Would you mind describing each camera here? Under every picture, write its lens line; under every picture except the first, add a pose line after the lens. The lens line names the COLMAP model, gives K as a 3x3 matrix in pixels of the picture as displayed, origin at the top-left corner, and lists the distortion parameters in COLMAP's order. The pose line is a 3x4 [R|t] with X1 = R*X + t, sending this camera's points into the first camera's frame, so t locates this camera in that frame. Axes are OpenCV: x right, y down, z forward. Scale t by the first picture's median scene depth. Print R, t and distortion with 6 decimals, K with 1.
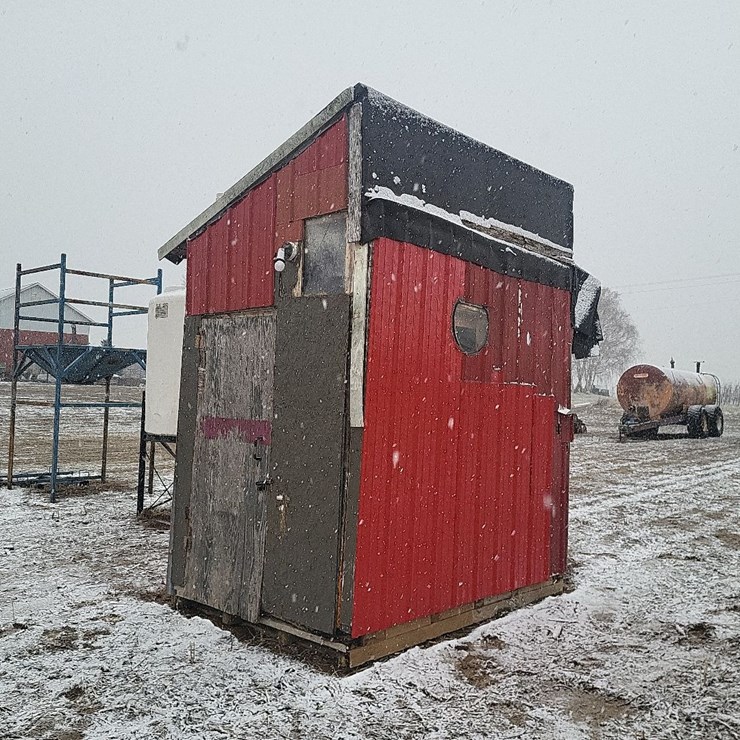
lens RADIAL K [[754.2, 0, 370.0], [0, 754.2, 370.0], [0, 0, 1]] dist [0.006733, -0.000782]
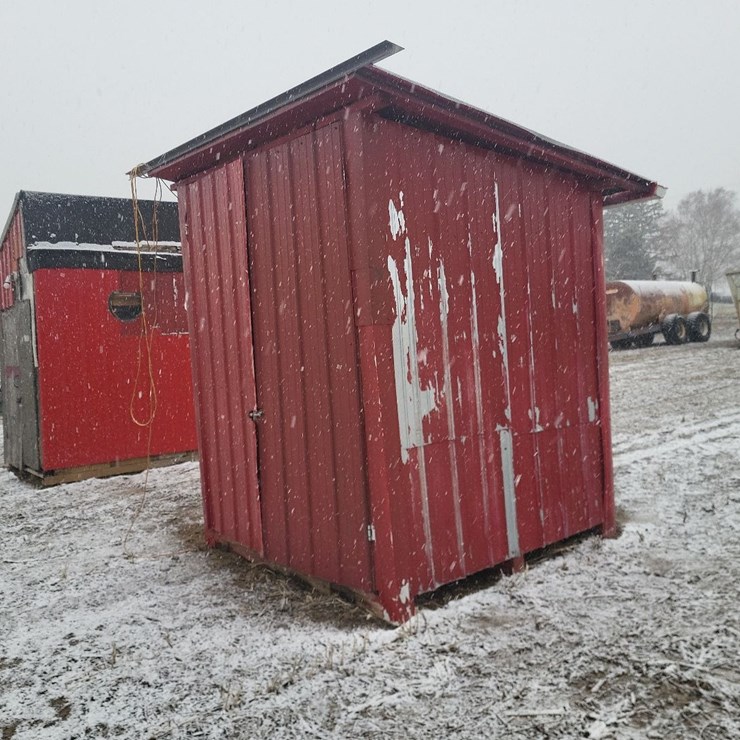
lens RADIAL K [[754.2, 0, 370.0], [0, 754.2, 370.0], [0, 0, 1]] dist [0.006733, -0.000782]
pose [[0.984356, -0.071340, -0.161101, 0.985631], [0.085672, 0.992789, 0.083842, -0.006812], [0.153958, -0.096332, 0.983370, -0.692545]]
